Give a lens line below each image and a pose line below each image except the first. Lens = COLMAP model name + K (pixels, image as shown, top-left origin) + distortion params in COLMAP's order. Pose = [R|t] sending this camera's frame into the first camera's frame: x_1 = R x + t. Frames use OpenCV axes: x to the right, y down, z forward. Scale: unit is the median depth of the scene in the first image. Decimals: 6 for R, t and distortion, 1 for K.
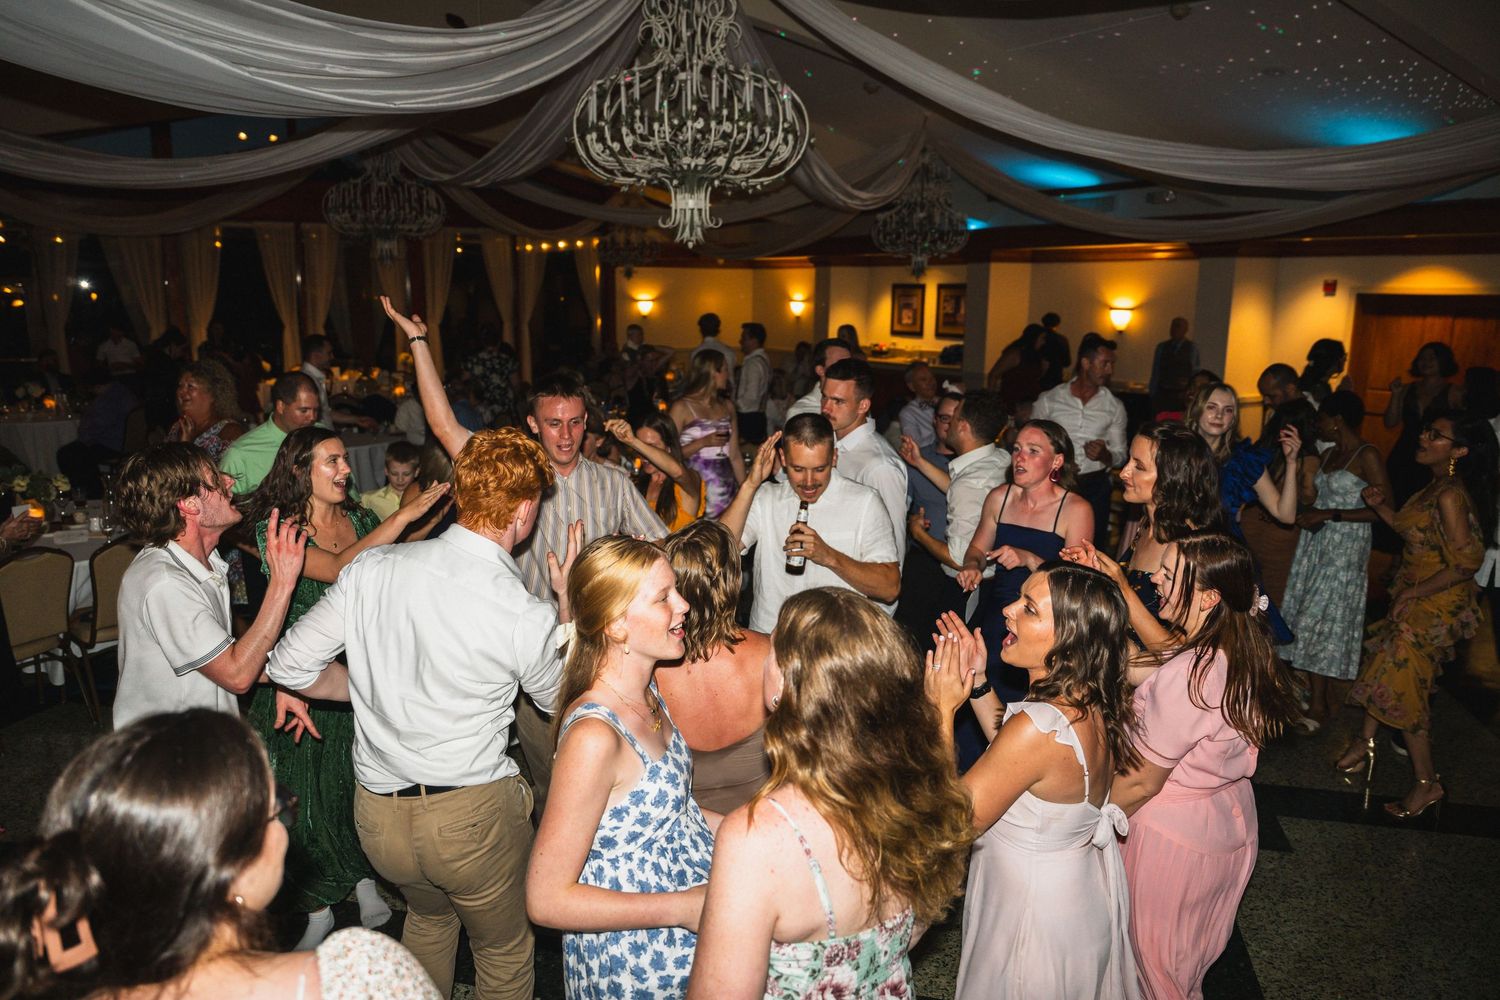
lens RADIAL K [[1118.6, 0, 750.0], [0, 1118.6, 500.0], [0, 0, 1]] dist [0.002983, -0.000410]
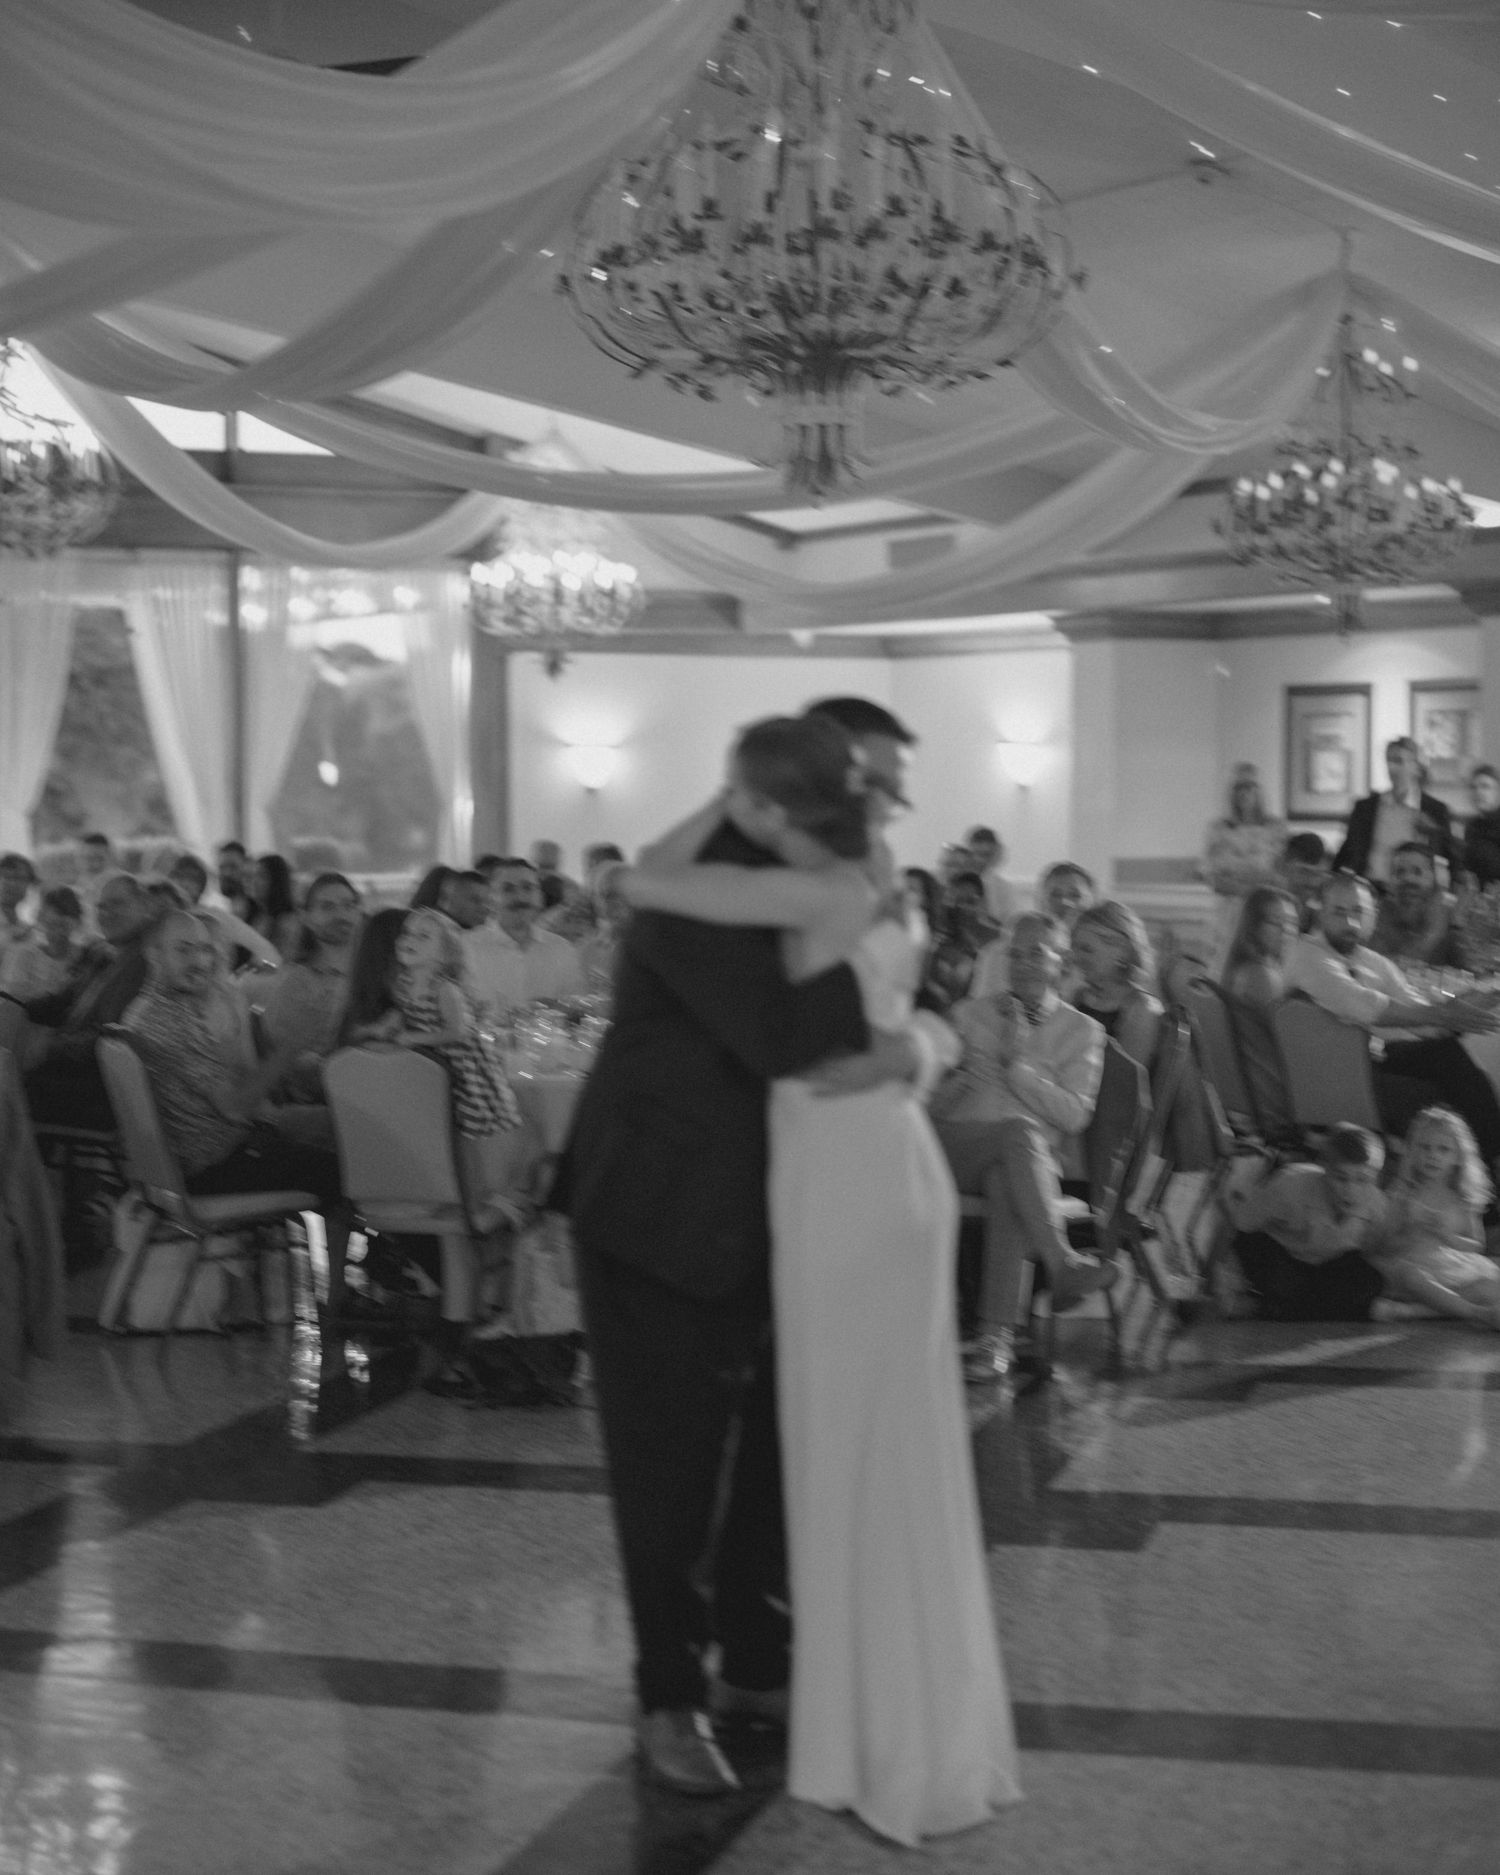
lens RADIAL K [[3639.2, 0, 750.0], [0, 3639.2, 937.5], [0, 0, 1]] dist [-0.040350, -0.132202]
pose [[0.999626, -0.006384, -0.026577, -0.019209], [0.002433, 0.989265, -0.146113, 0.074427], [0.027224, 0.145994, 0.988911, -0.200776]]
